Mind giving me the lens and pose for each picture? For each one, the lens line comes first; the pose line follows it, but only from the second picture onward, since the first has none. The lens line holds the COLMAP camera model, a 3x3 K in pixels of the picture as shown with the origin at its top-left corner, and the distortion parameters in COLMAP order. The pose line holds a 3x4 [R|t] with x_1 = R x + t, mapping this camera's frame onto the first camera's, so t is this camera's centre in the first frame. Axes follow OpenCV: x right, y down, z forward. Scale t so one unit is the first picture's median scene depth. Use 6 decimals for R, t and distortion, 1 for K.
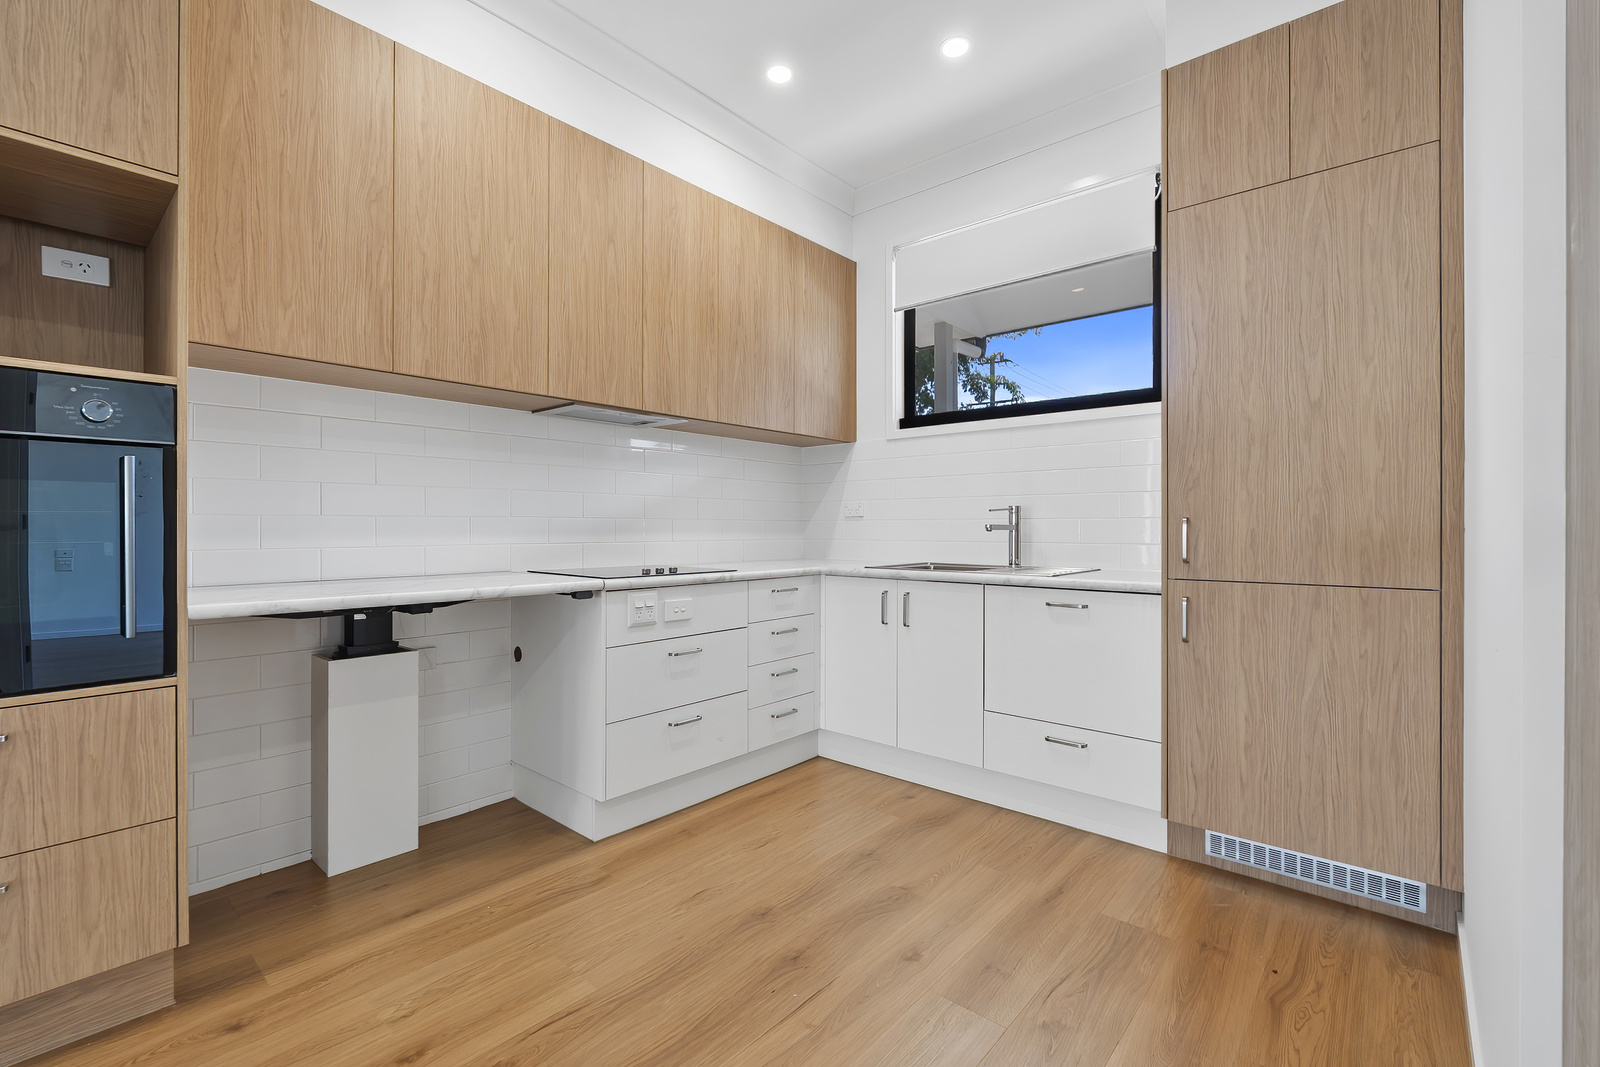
lens RADIAL K [[697.8, 0, 805.0], [0, 697.8, 526.2], [0, 0, 1]] dist [-0.002381, -0.000337]
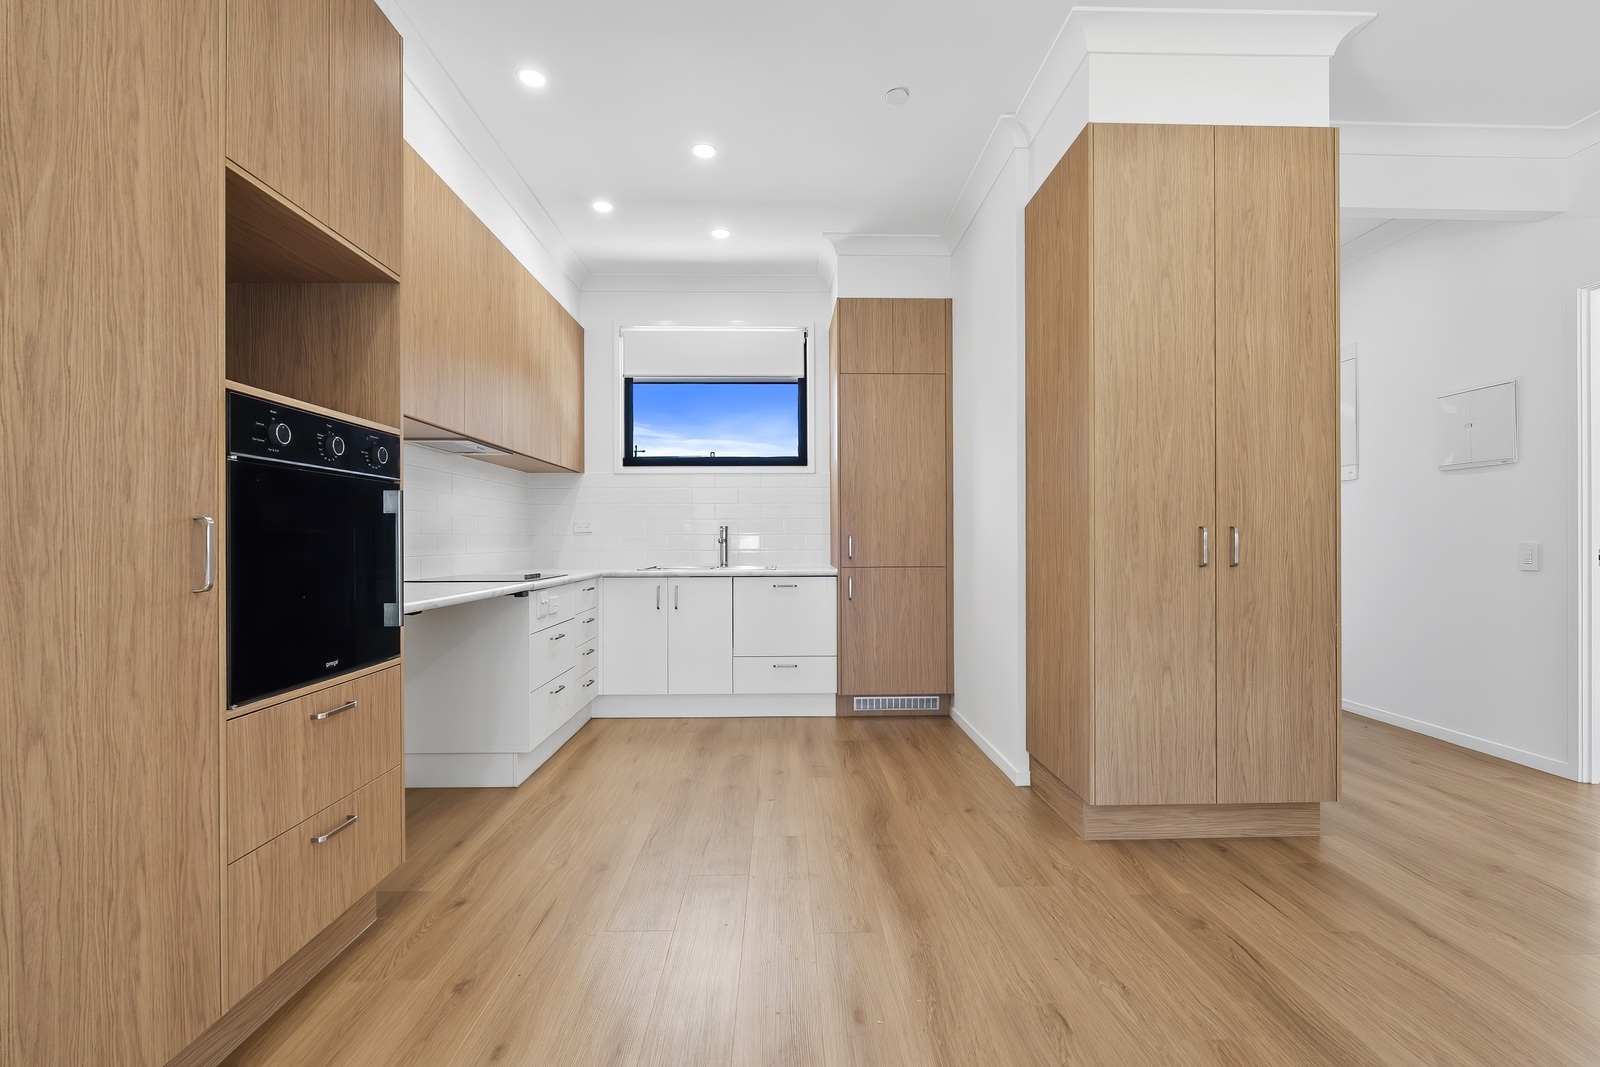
lens RADIAL K [[697.8, 0, 801.8], [0, 697.8, 538.7], [0, 0, 1]] dist [-0.002381, -0.000337]
pose [[0.738392, -0.002961, 0.674365, -0.826980], [0.003713, 0.999993, 0.000326, -0.003830], [-0.674361, 0.002263, 0.738398, -0.324142]]
